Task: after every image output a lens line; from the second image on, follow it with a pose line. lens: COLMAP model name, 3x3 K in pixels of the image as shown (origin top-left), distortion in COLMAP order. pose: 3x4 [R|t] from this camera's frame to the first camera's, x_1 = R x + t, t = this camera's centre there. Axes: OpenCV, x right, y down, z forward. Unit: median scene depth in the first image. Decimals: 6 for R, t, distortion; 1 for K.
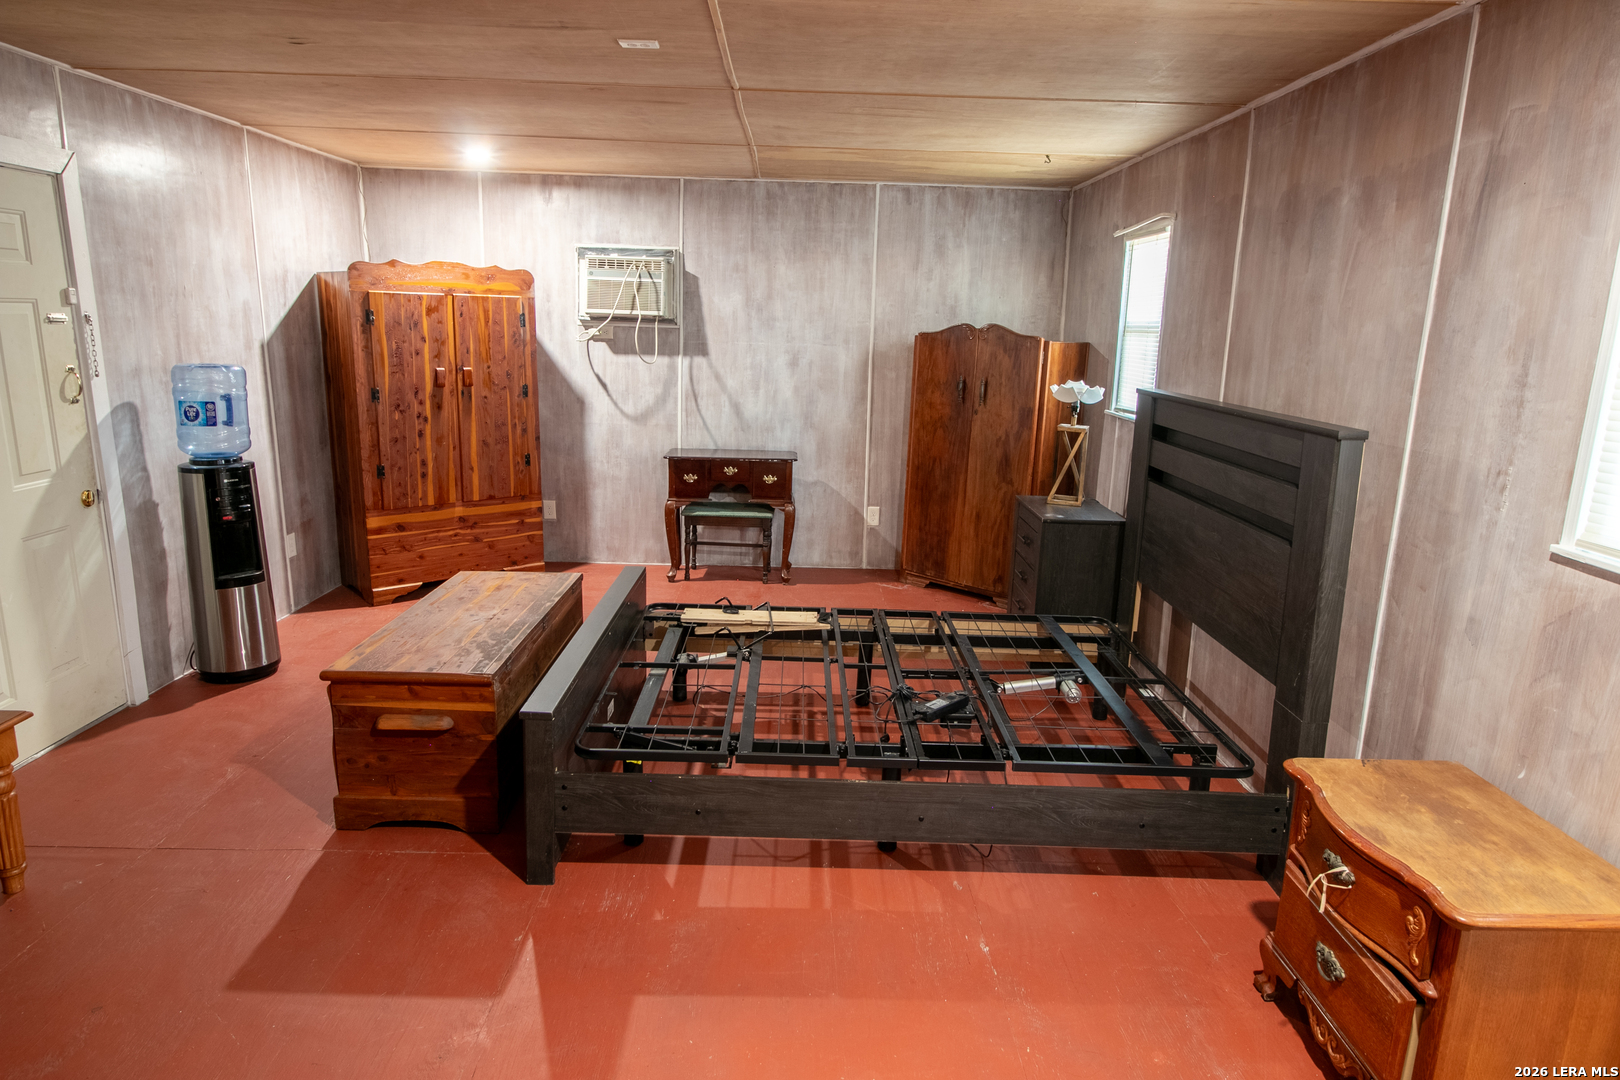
lens RADIAL K [[973.1, 0, 810.4], [0, 973.1, 543.3], [0, 0, 1]] dist [-0.004924, -0.002830]
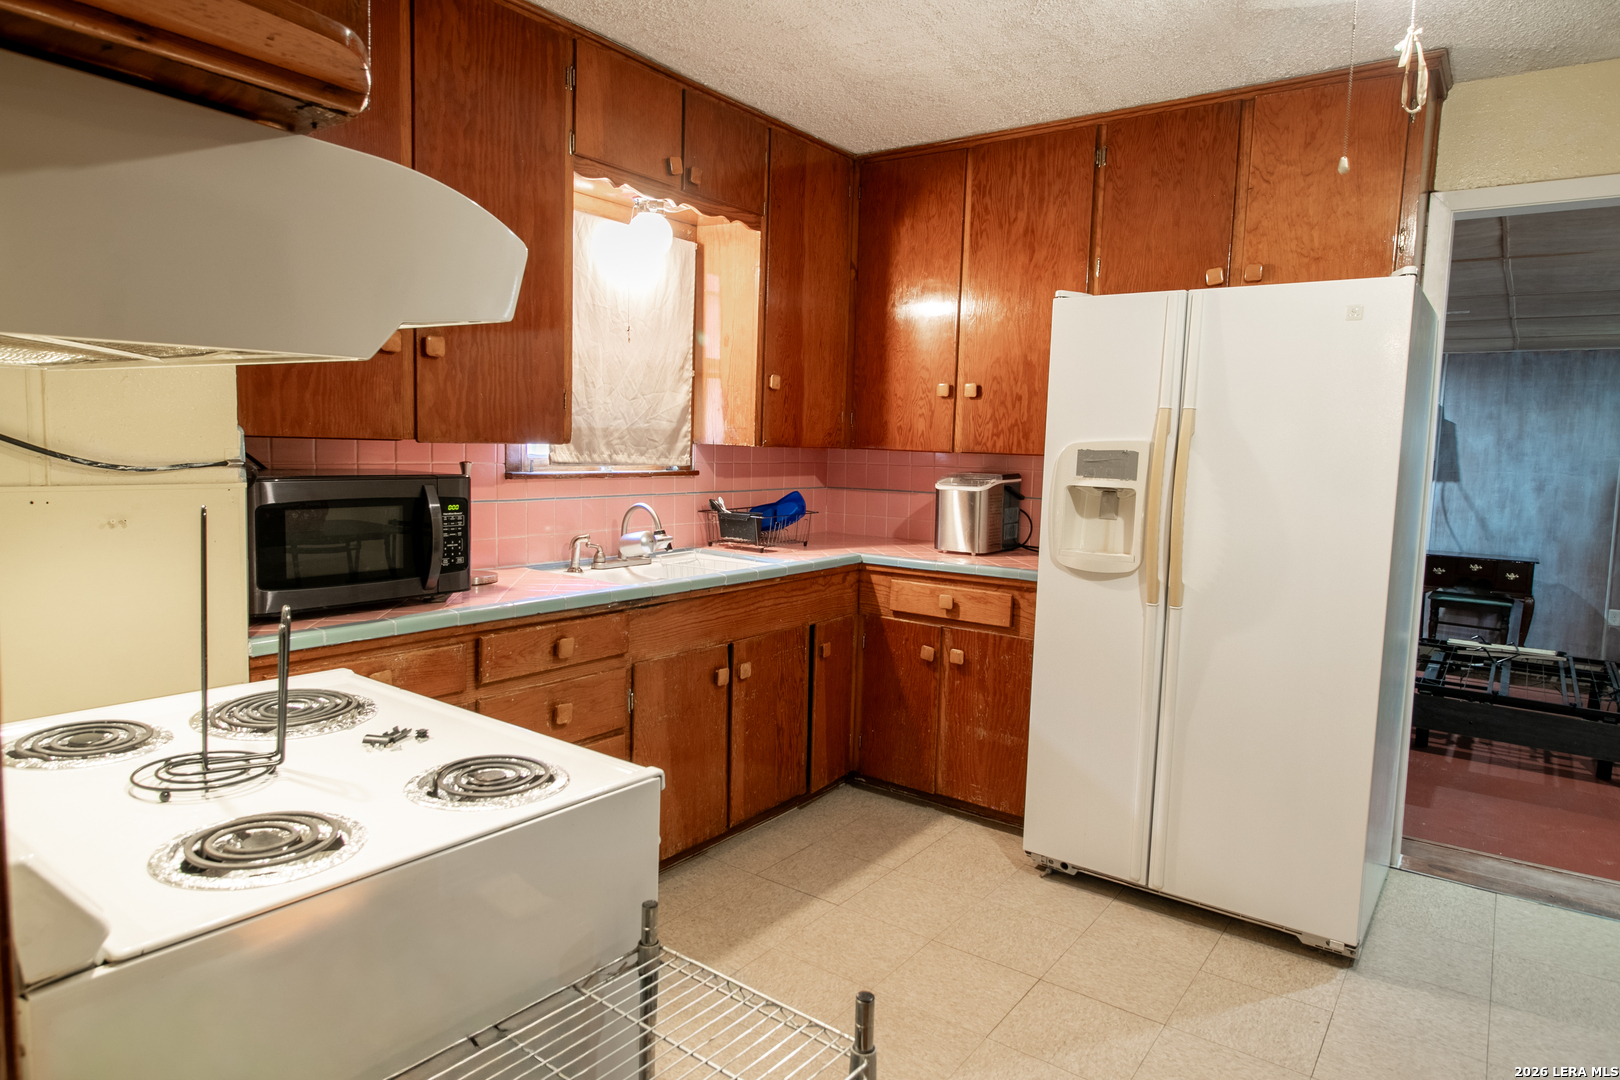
lens RADIAL K [[973.1, 0, 805.7], [0, 973.1, 534.9], [0, 0, 1]] dist [-0.004924, -0.002830]
pose [[0.795748, 0.050566, -0.603513, -0.013128], [-0.134793, 0.986301, -0.095090, 0.123203], [0.590437, 0.157017, 0.791663, -0.553762]]
